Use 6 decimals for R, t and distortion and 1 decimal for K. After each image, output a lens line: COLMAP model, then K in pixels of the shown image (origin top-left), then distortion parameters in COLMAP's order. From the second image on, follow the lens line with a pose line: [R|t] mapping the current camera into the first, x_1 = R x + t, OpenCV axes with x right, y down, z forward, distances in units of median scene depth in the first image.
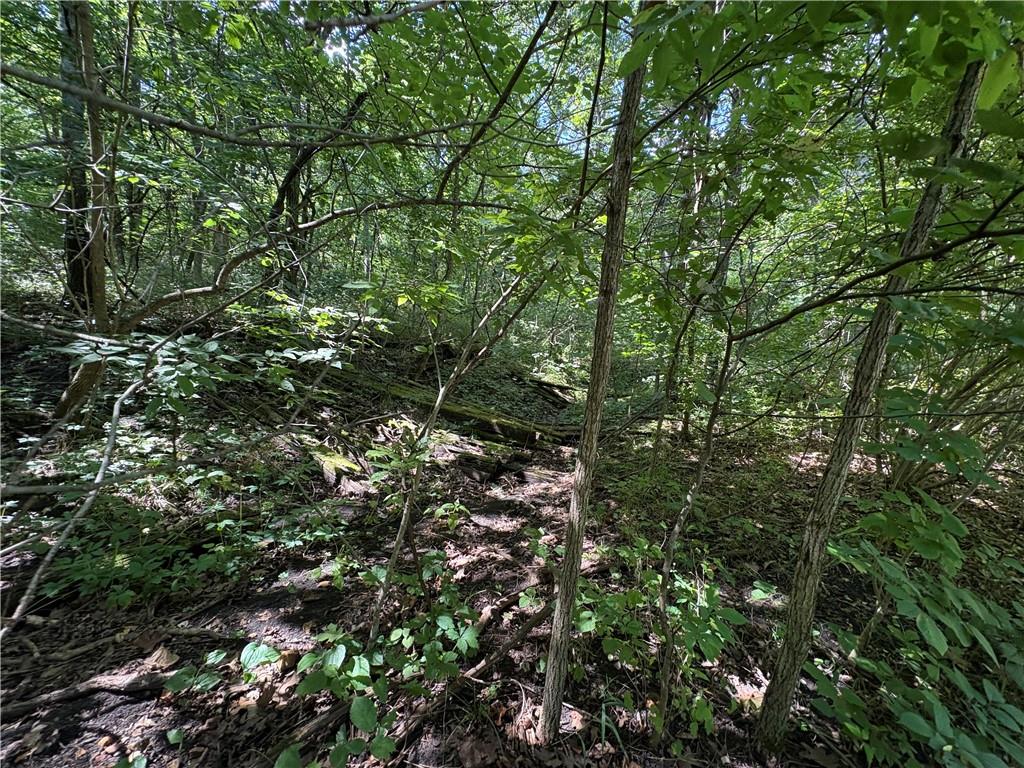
lens RADIAL K [[406.0, 0, 512.7], [0, 406.0, 384.3], [0, 0, 1]] dist [-0.002069, 0.000329]
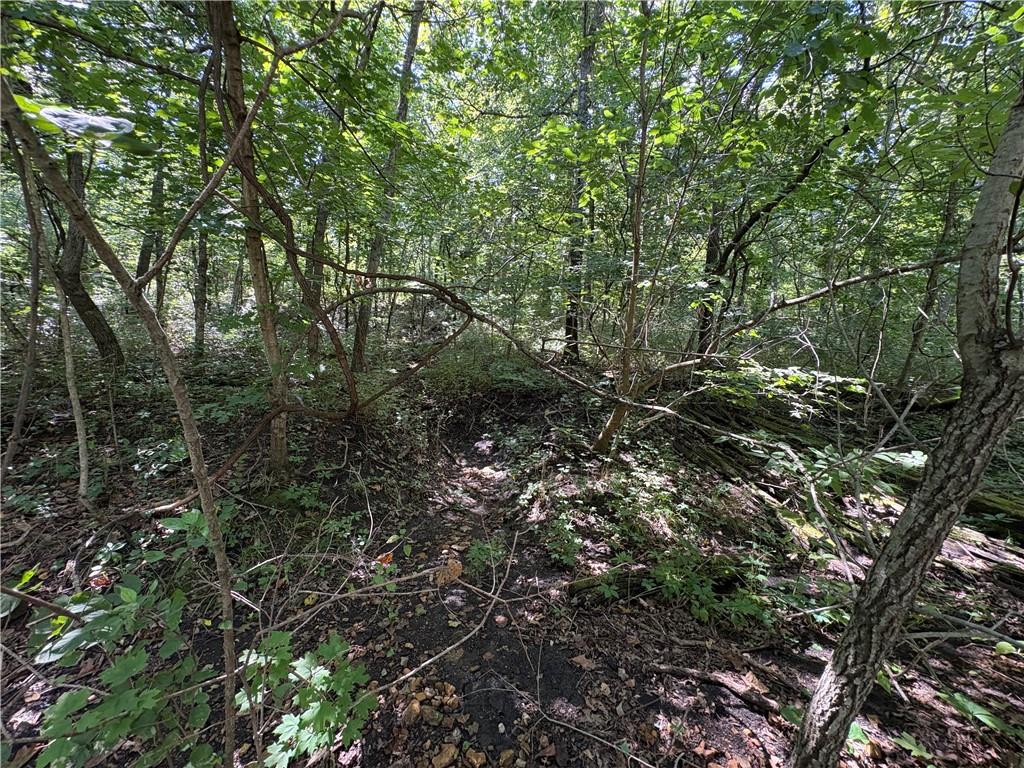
lens RADIAL K [[406.0, 0, 512.4], [0, 406.0, 382.6], [0, 0, 1]] dist [-0.002069, 0.000329]
pose [[0.638116, 0.005532, -0.769920, -0.143576], [-0.076942, 0.995427, -0.056618, -0.051502], [0.766086, 0.095367, 0.635624, -0.188430]]
